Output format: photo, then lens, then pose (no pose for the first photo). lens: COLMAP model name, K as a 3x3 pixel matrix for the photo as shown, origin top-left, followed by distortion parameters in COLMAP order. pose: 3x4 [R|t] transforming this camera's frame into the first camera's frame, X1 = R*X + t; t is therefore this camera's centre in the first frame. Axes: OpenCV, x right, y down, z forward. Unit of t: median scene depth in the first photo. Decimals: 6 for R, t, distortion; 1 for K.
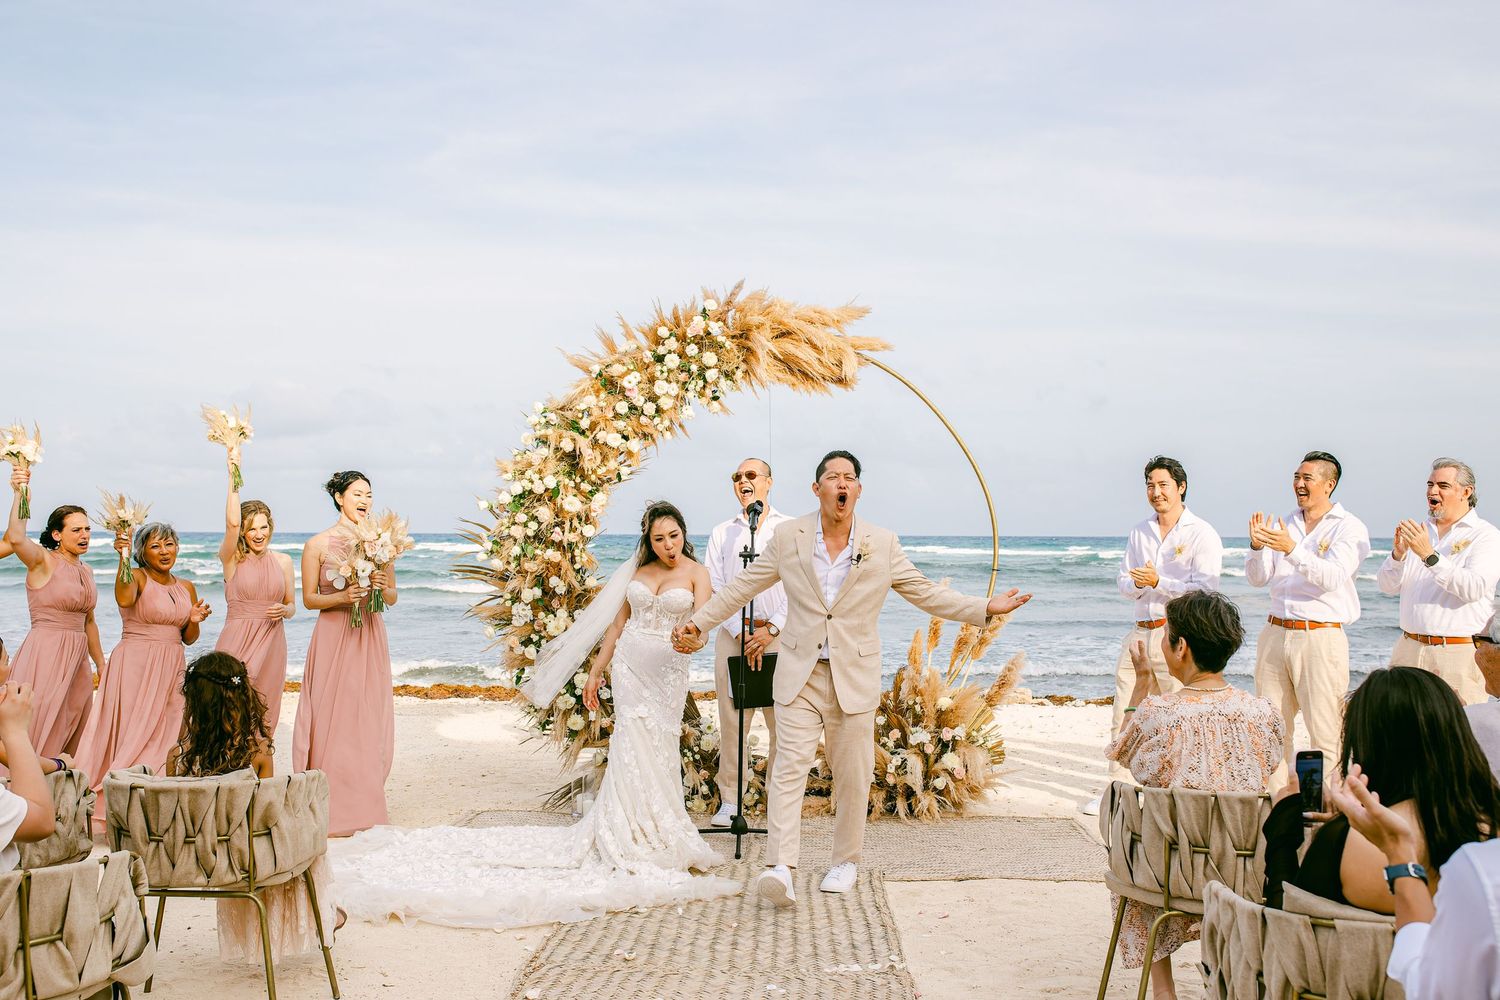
lens RADIAL K [[1494.6, 0, 741.9], [0, 1494.6, 508.1], [0, 0, 1]] dist [-0.047254, 0.000000]
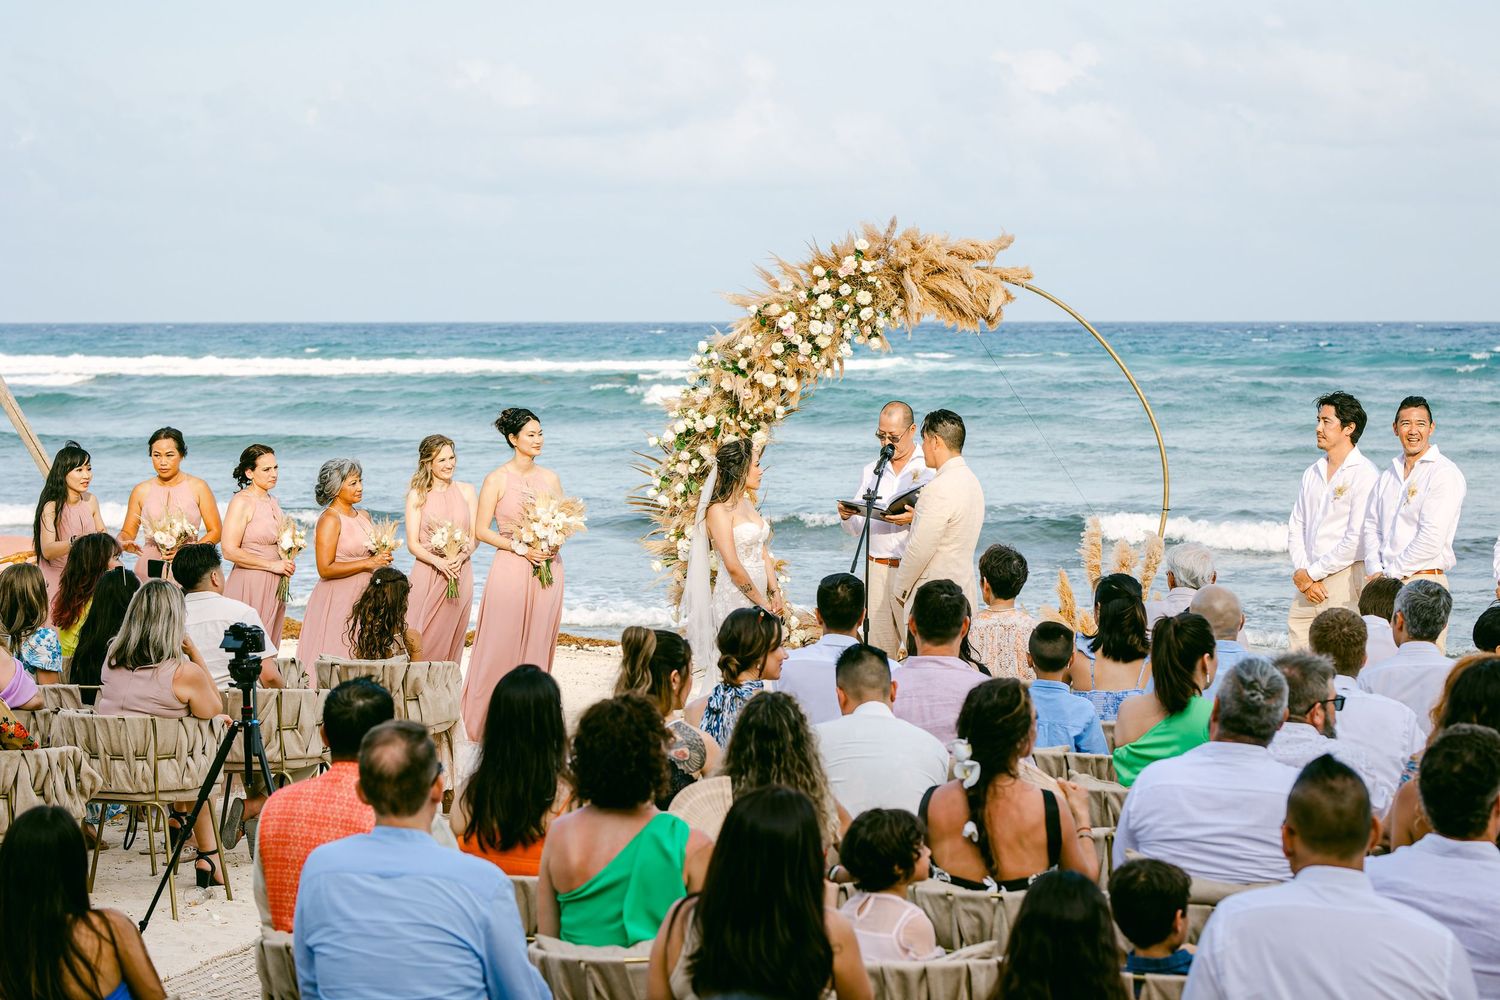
lens RADIAL K [[3603.7, 0, 752.5], [0, 3603.7, 499.3], [0, 0, 1]] dist [-0.218015, 0.000000]
pose [[0.962367, 0.003444, -0.271731, 0.569490], [0.014479, 0.997850, 0.063925, -0.121103], [0.271367, -0.065454, 0.960248, -1.367645]]
